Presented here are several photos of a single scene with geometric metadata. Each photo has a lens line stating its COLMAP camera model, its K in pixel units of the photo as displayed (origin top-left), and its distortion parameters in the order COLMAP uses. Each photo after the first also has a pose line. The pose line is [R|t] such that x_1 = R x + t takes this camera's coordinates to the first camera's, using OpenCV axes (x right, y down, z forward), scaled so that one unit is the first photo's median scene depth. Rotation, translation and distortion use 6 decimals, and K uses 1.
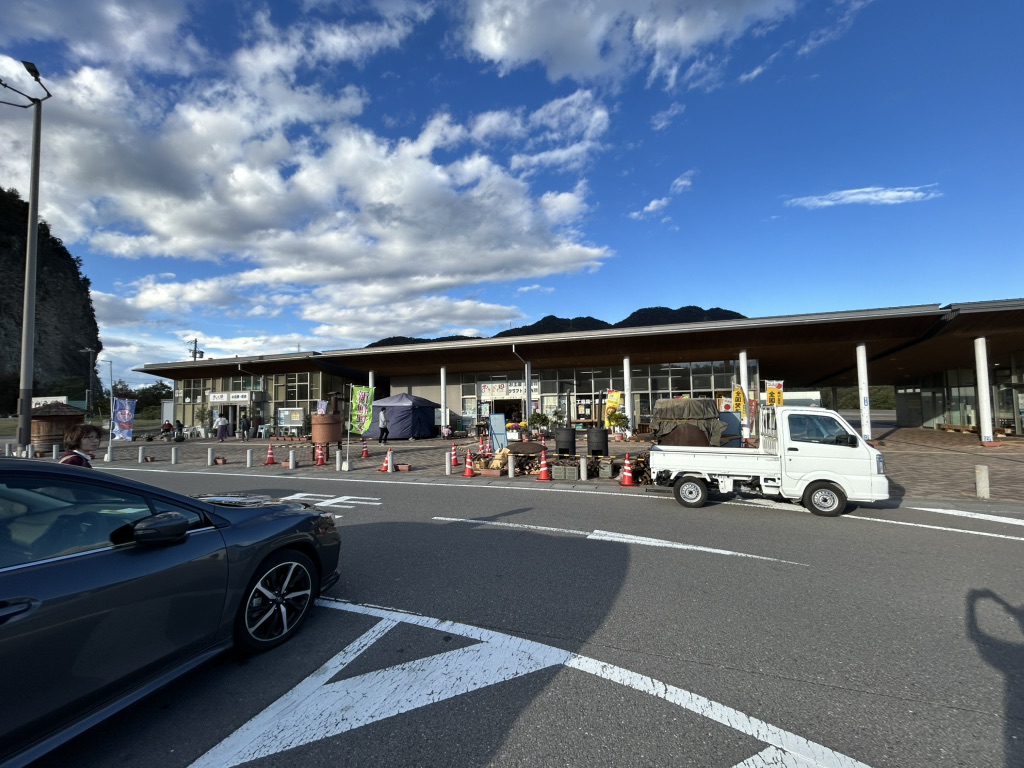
lens RADIAL K [[424.1, 0, 494.0], [0, 424.1, 384.9], [0, 0, 1]] dist [0.000673, -0.000043]
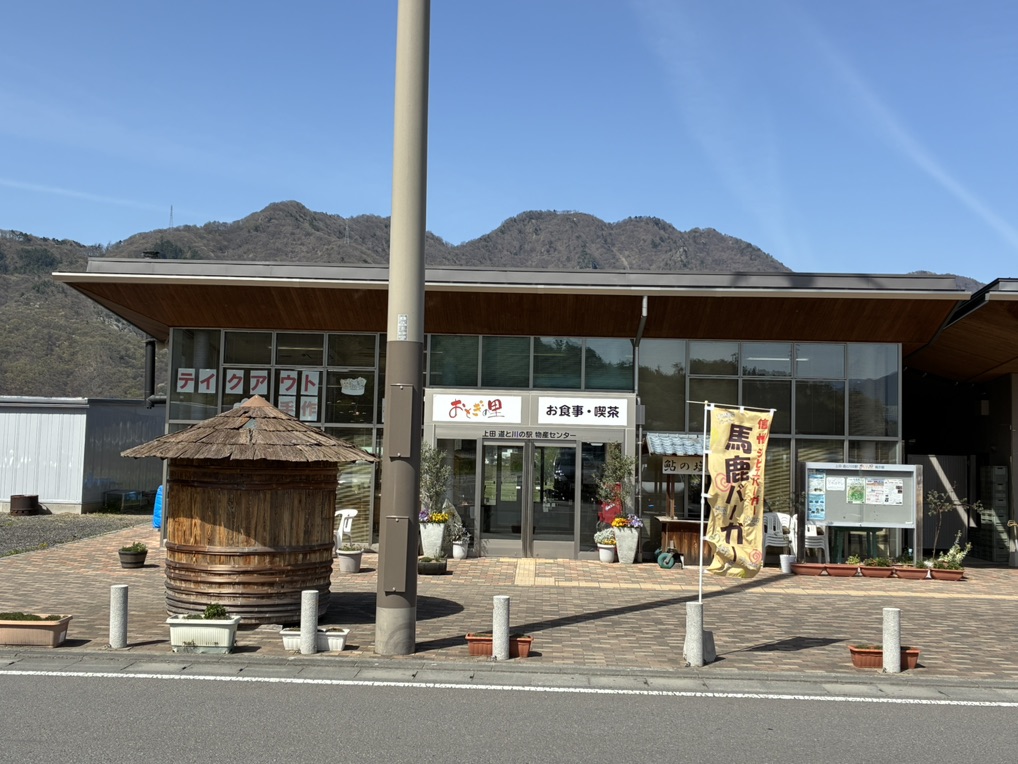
lens RADIAL K [[1156.8, 0, 509.0], [0, 1156.8, 382.0], [0, 0, 1]] dist [0.007320, 0.001799]
pose [[0.947147, 0.067211, 0.313679, -0.885973], [-0.064020, 0.997739, -0.020477, 0.027445], [-0.314346, -0.000687, 0.949308, 0.292457]]
